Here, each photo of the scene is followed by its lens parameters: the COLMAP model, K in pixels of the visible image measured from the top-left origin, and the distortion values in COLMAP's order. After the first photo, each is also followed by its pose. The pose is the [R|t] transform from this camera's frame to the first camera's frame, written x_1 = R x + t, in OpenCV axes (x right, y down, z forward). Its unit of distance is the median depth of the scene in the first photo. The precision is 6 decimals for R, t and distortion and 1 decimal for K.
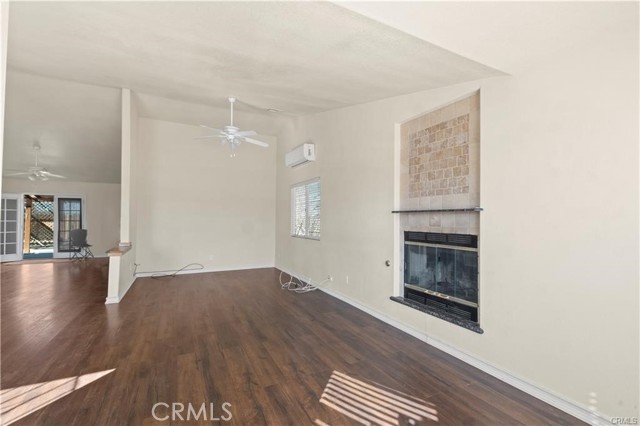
lens RADIAL K [[282.1, 0, 321.3], [0, 282.1, 216.2], [0, 0, 1]] dist [-0.001574, -0.000428]
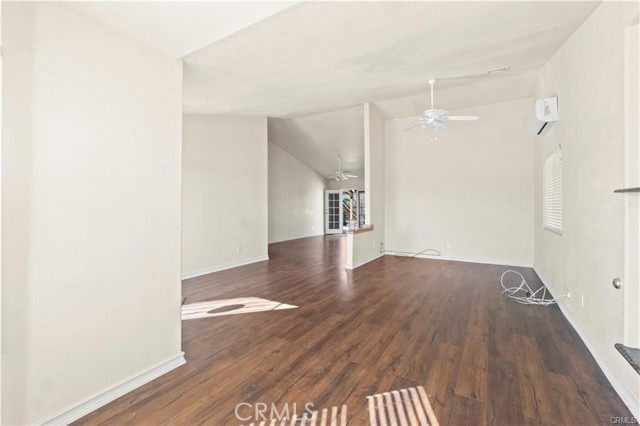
lens RADIAL K [[287.7, 0, 319.2], [0, 287.7, 207.0], [0, 0, 1]] dist [-0.002610, -0.000851]
pose [[0.520176, -0.002232, -0.854056, 0.439305], [0.014367, 0.999878, 0.006138, 0.004690], [0.853938, -0.015463, 0.520144, 0.216552]]
